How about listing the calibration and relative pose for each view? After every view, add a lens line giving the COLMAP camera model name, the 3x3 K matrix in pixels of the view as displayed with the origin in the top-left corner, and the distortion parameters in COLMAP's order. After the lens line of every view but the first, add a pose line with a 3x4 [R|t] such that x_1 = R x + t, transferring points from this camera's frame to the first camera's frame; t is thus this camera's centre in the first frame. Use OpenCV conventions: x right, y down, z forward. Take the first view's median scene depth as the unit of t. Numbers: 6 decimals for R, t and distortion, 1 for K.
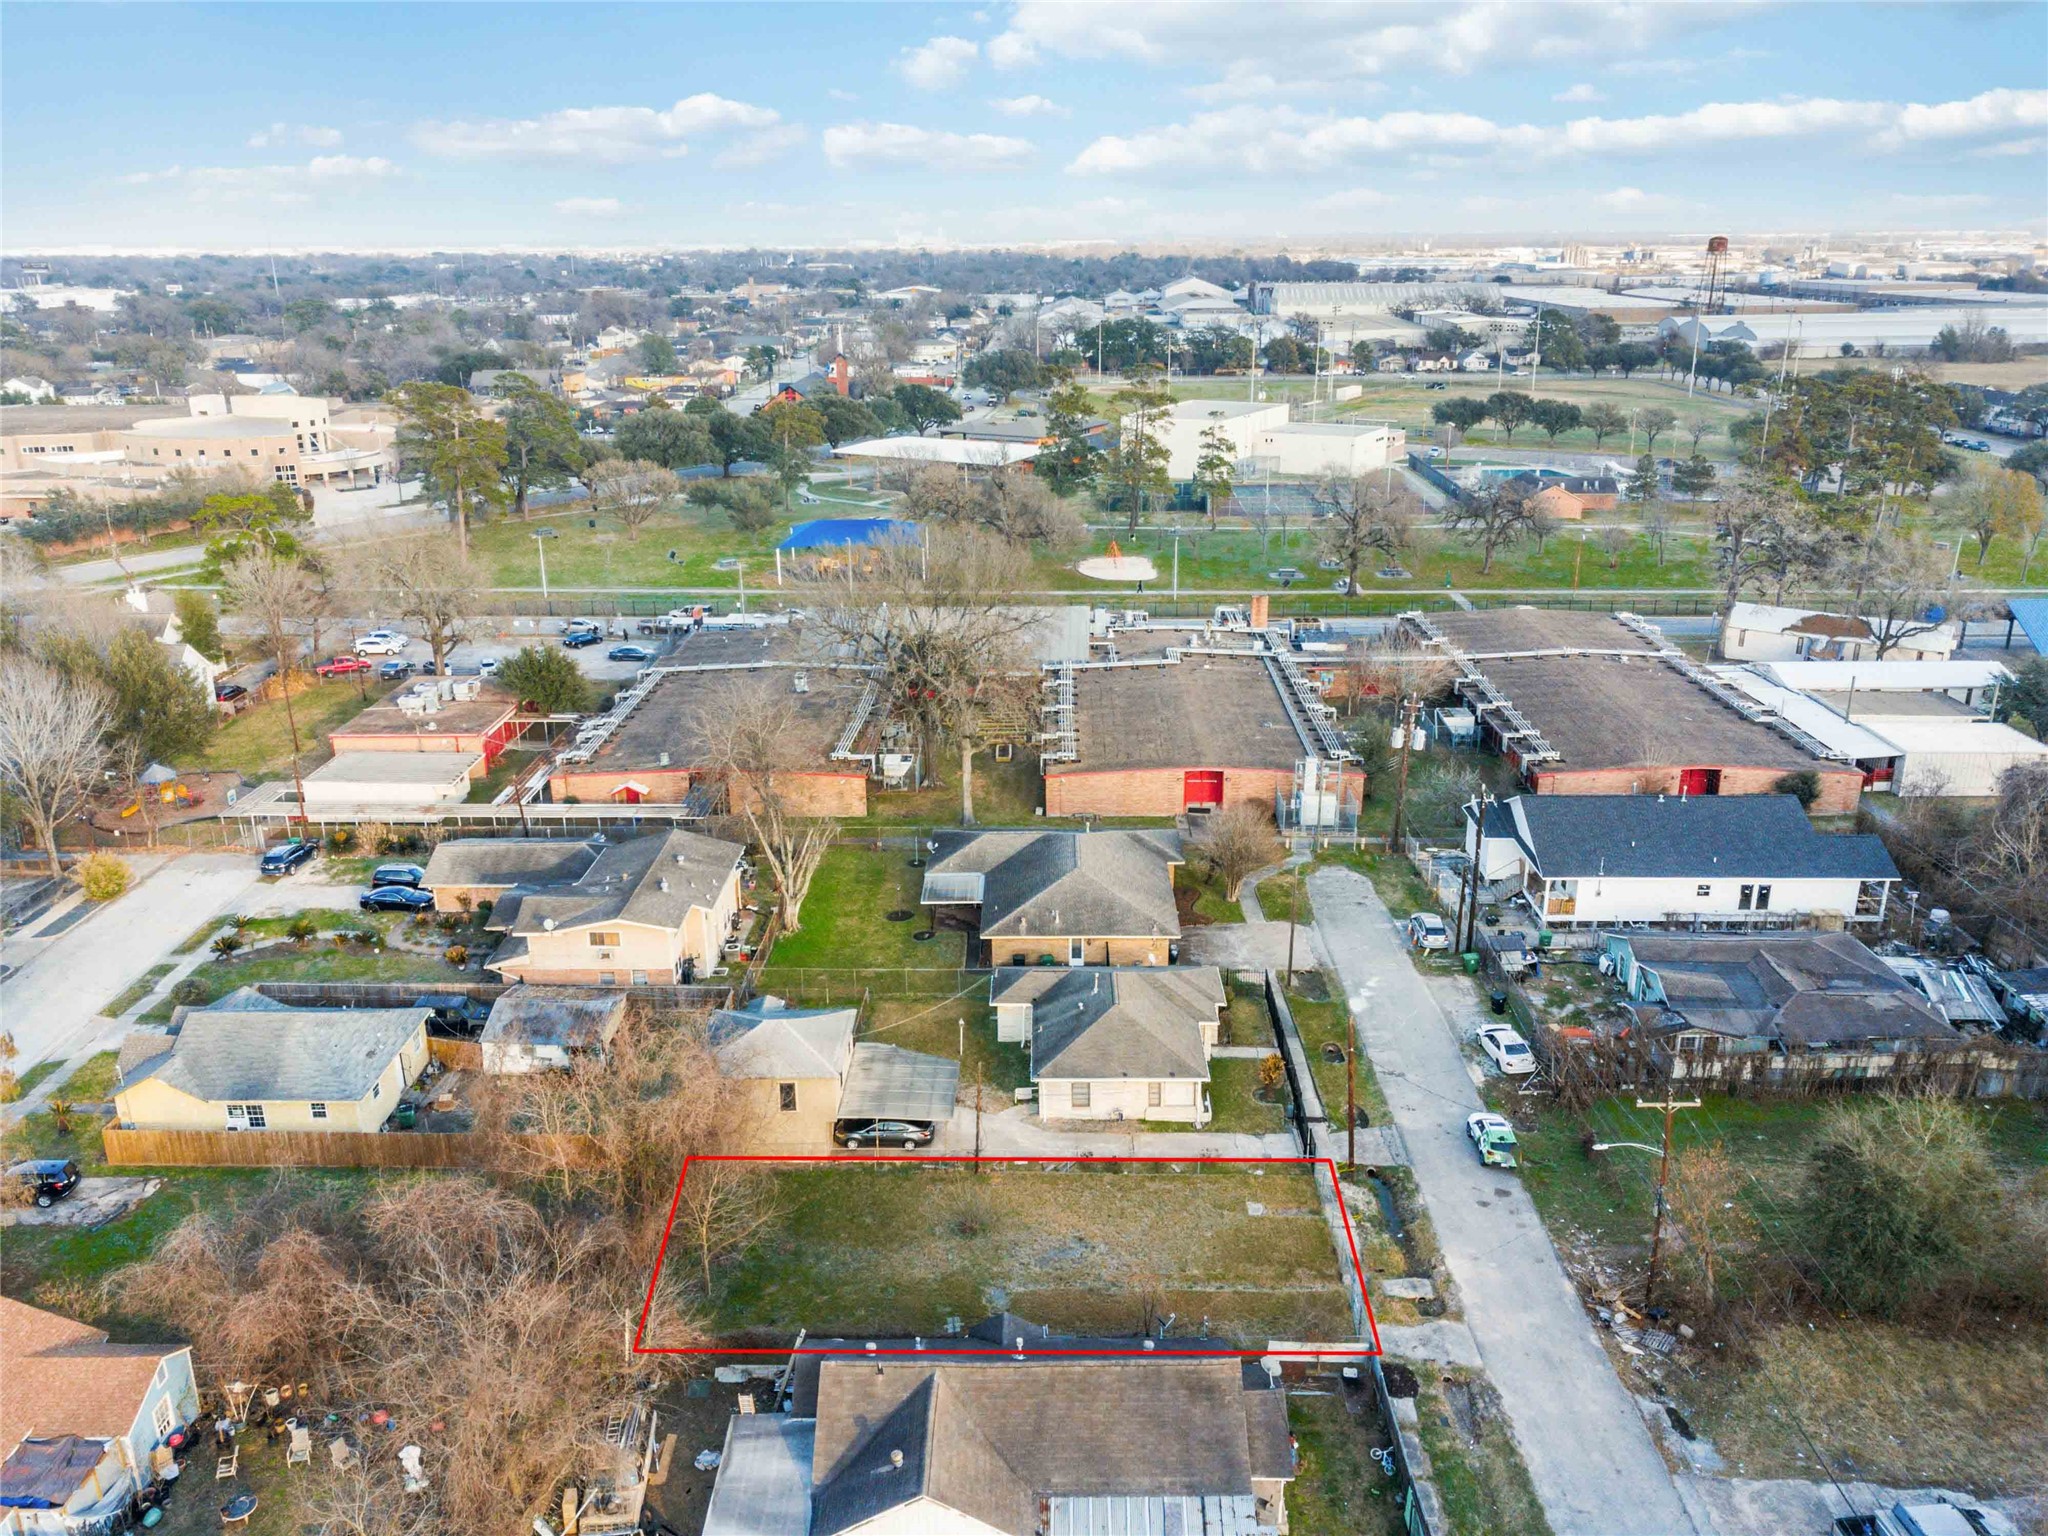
lens RADIAL K [[1558.9, 0, 1024.0], [0, 1558.9, 768.0], [0, 0, 1]] dist [0.014845, -0.001893]
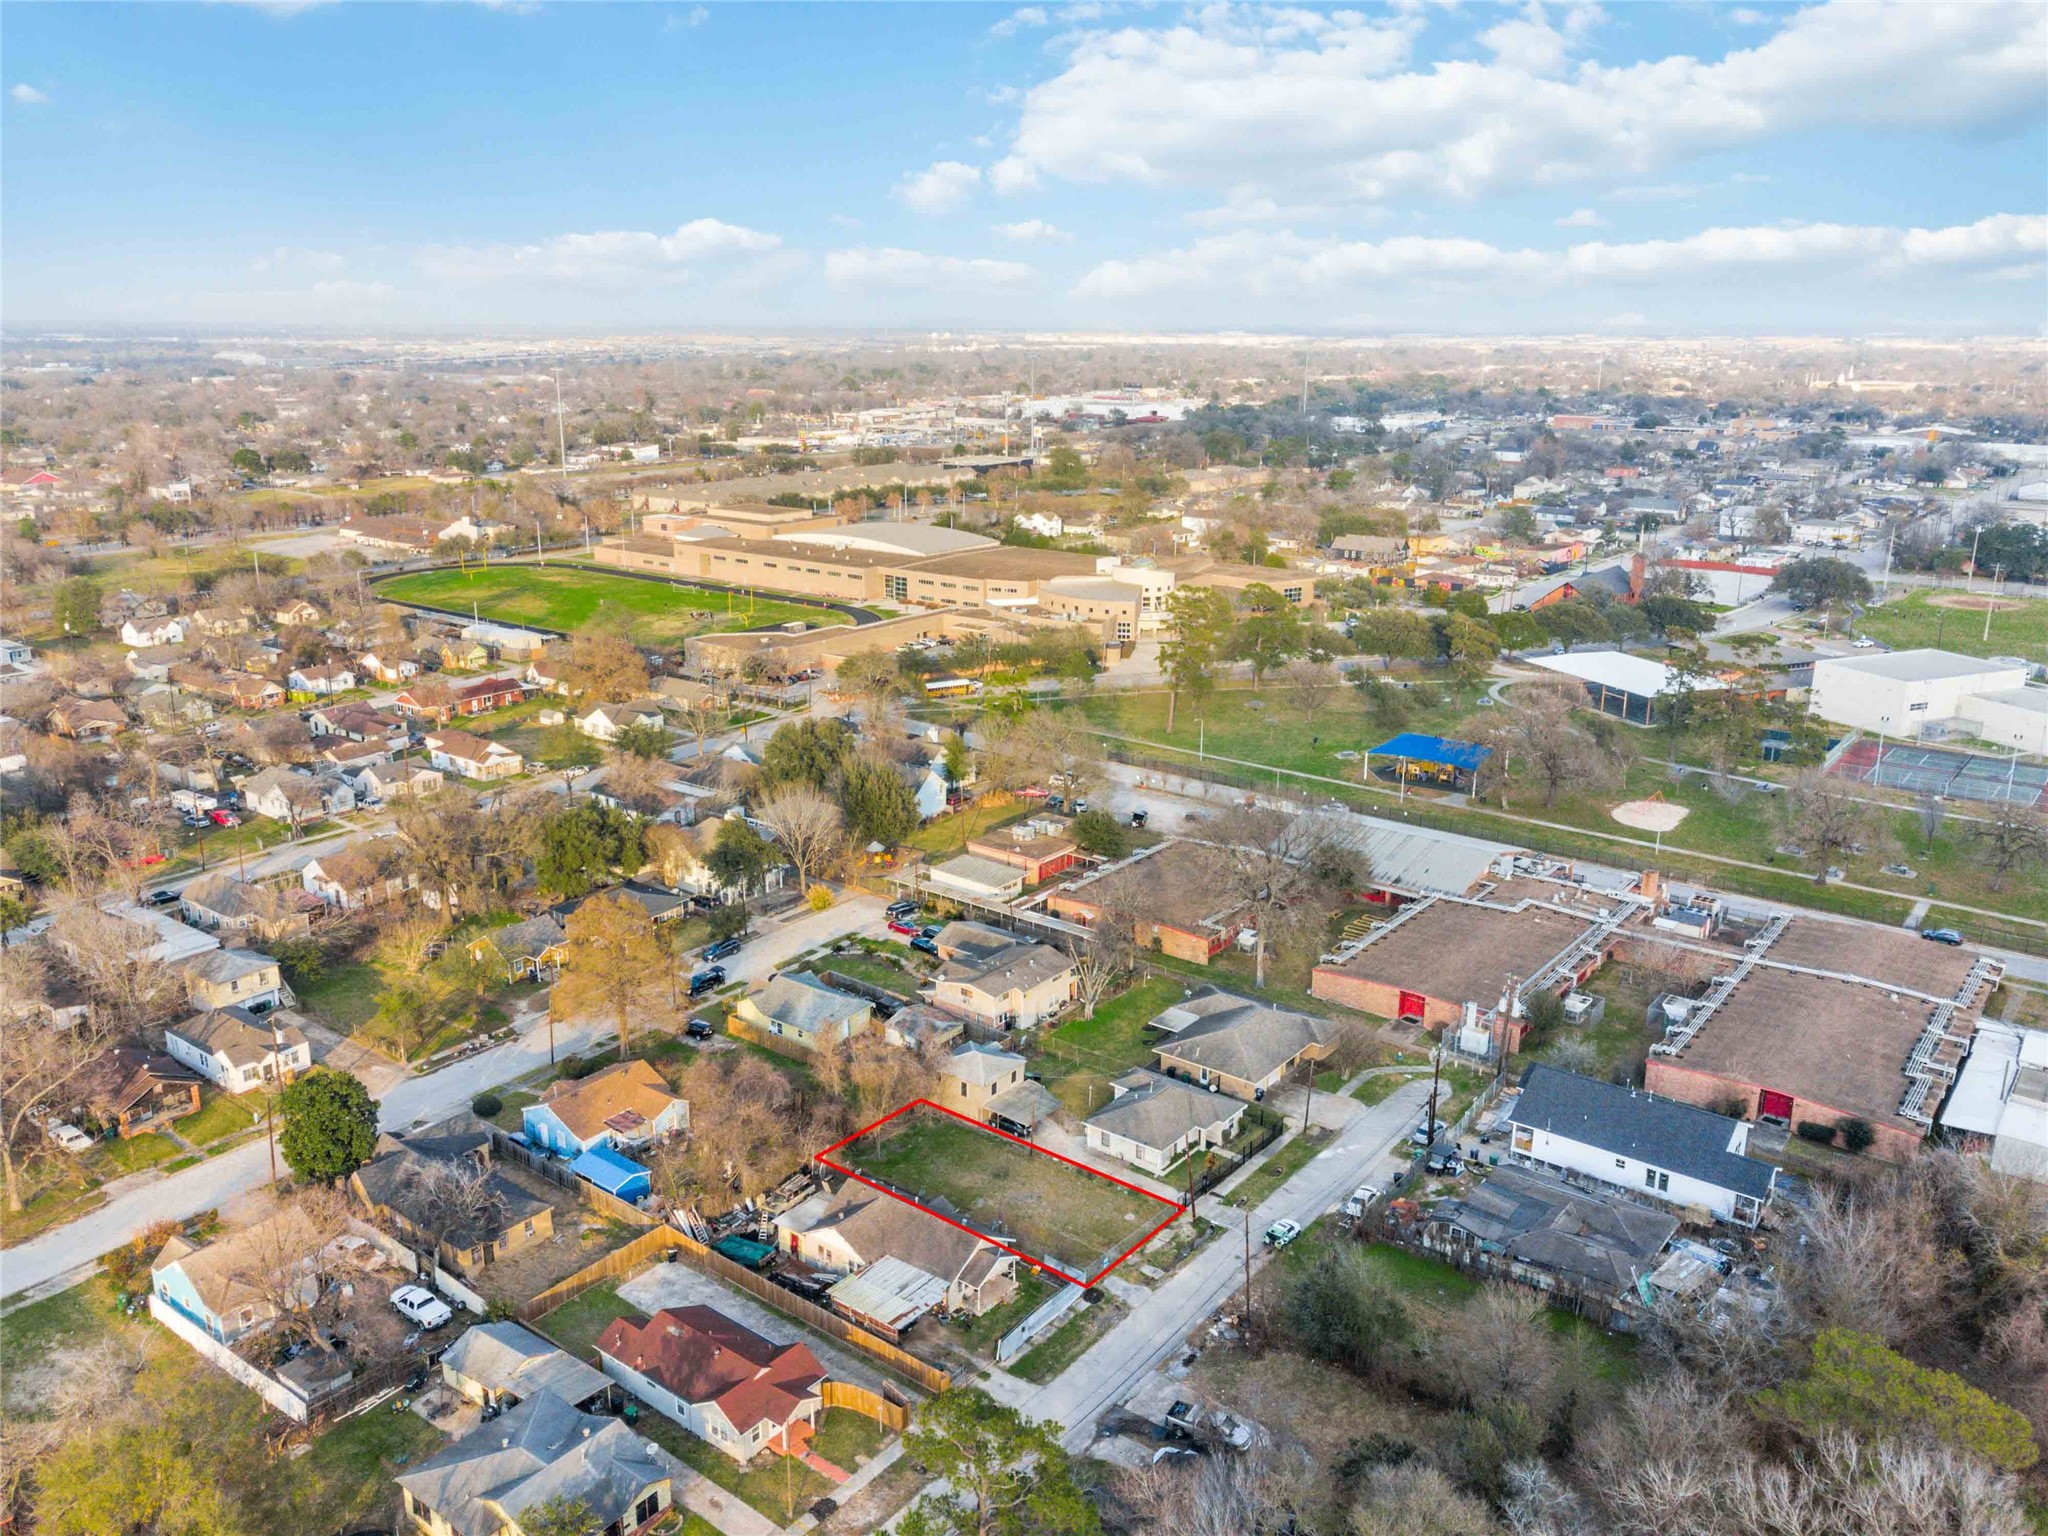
lens RADIAL K [[1590.8, 0, 1050.5], [0, 1590.8, 675.6], [0, 0, 1]] dist [0.046942, -0.091849]
pose [[0.808384, 0.143705, -0.570845, 0.767839], [-0.204350, 0.977944, -0.043195, -0.182411], [0.552048, 0.151571, 0.819920, -0.527989]]
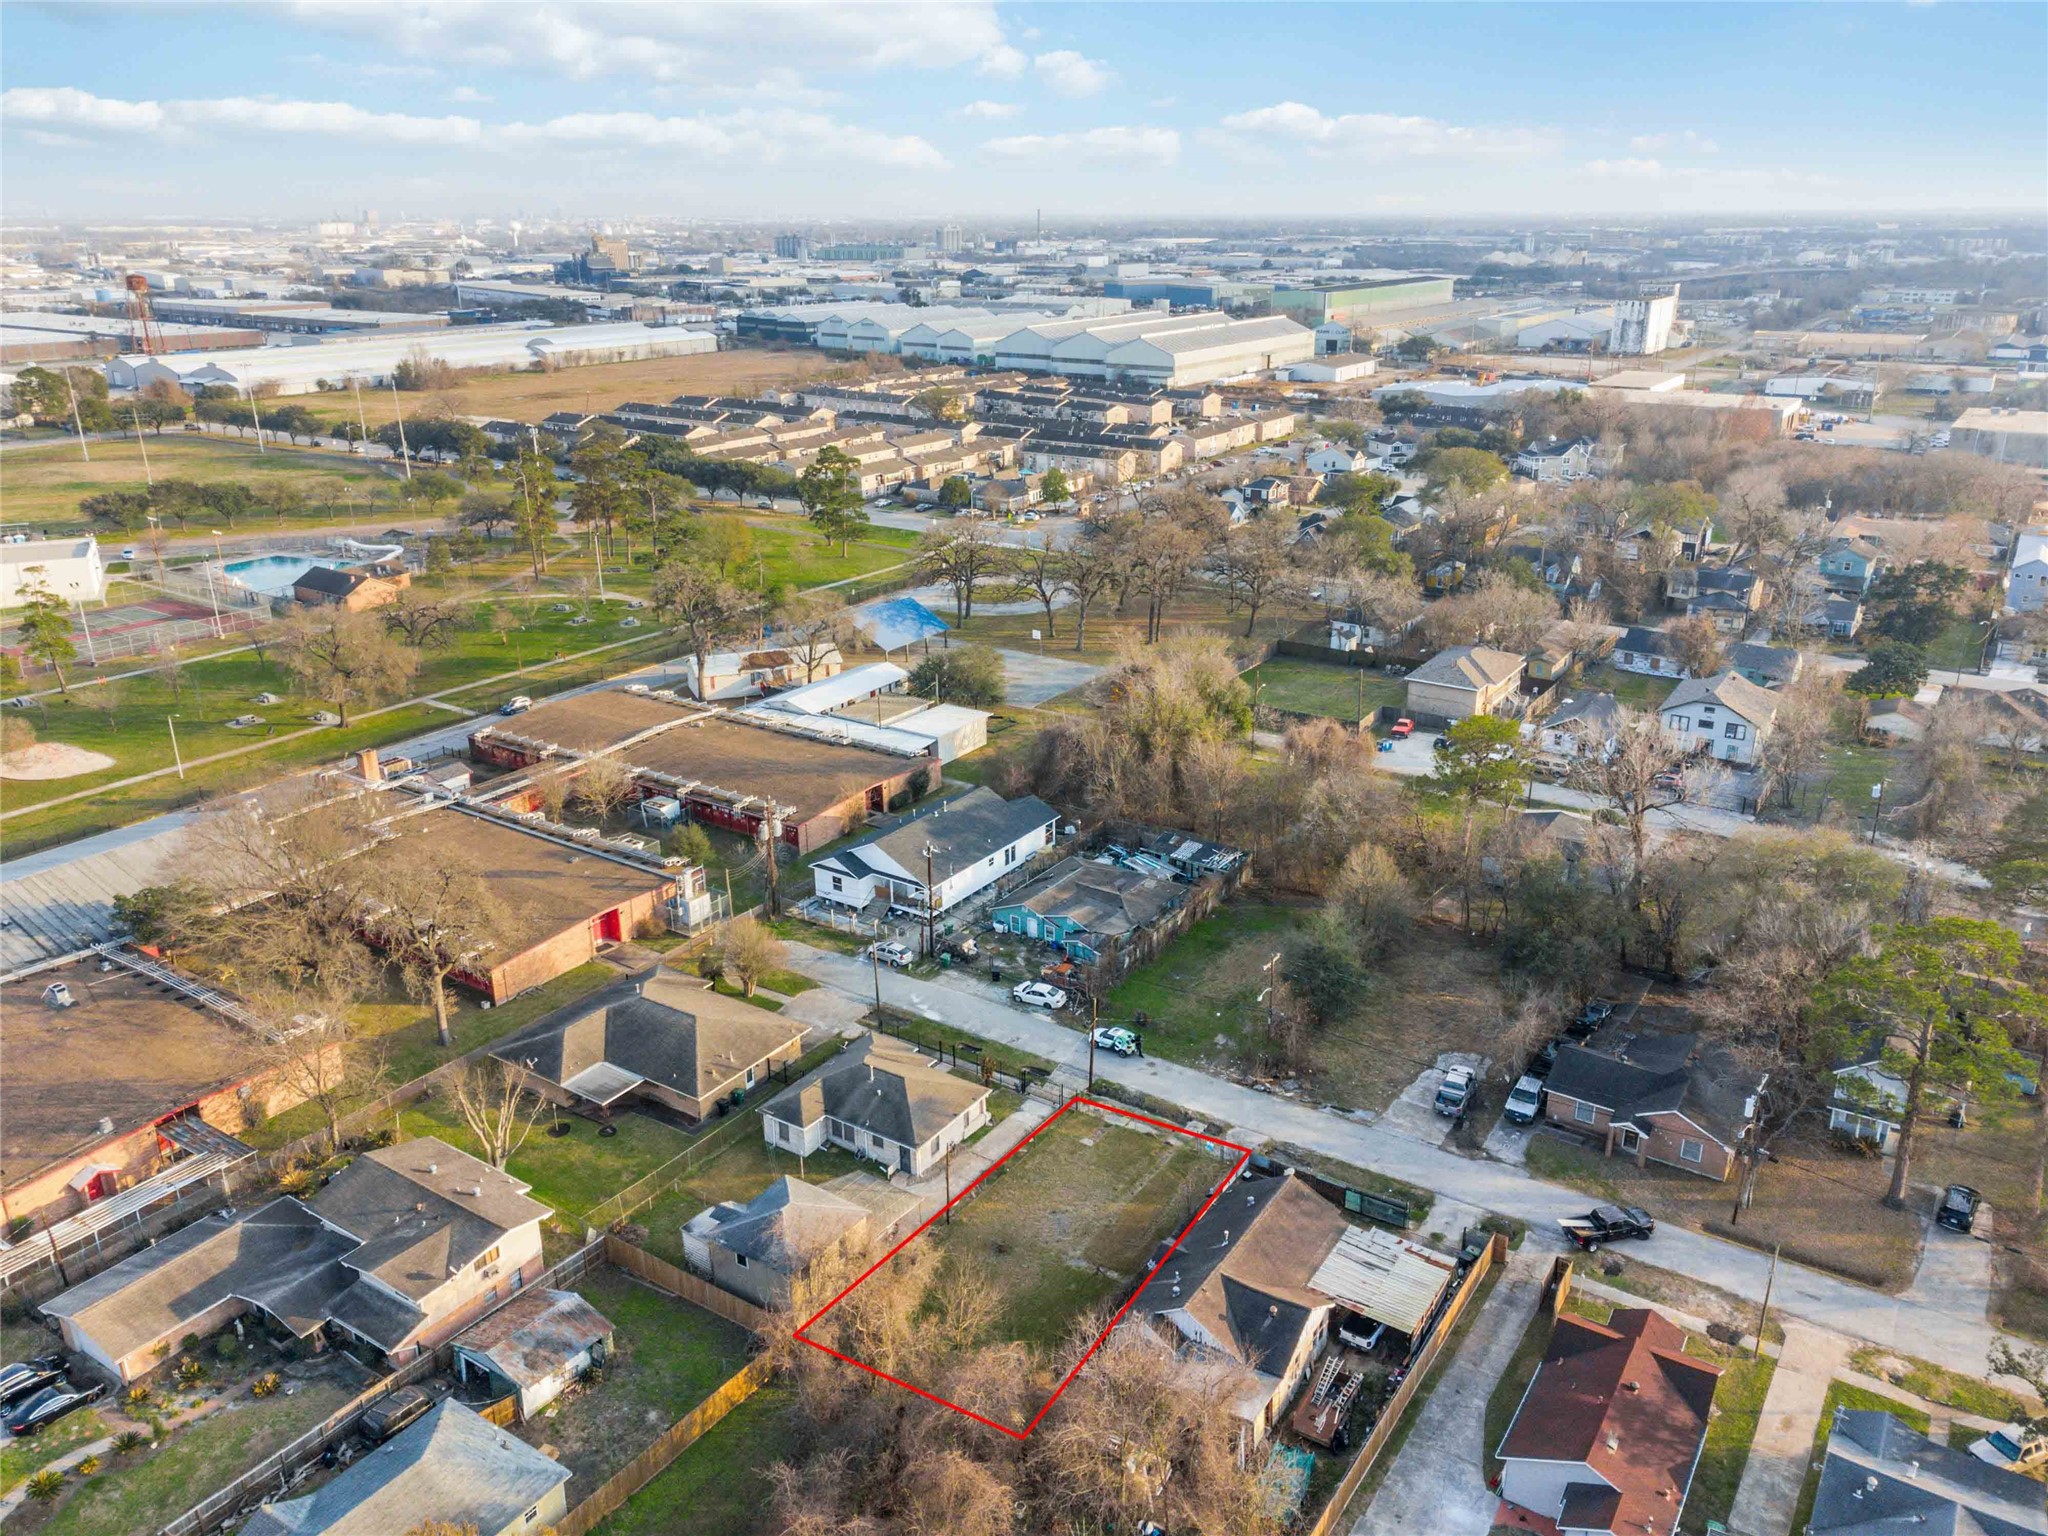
lens RADIAL K [[1518.9, 0, 1024.0], [0, 1518.9, 768.0], [0, 0, 1]] dist [0.041002, -0.027012]
pose [[0.545768, -0.281199, 0.789345, -0.685086], [0.273170, 0.950255, 0.149647, -0.219394], [-0.792159, 0.133952, 0.595433, 0.074912]]
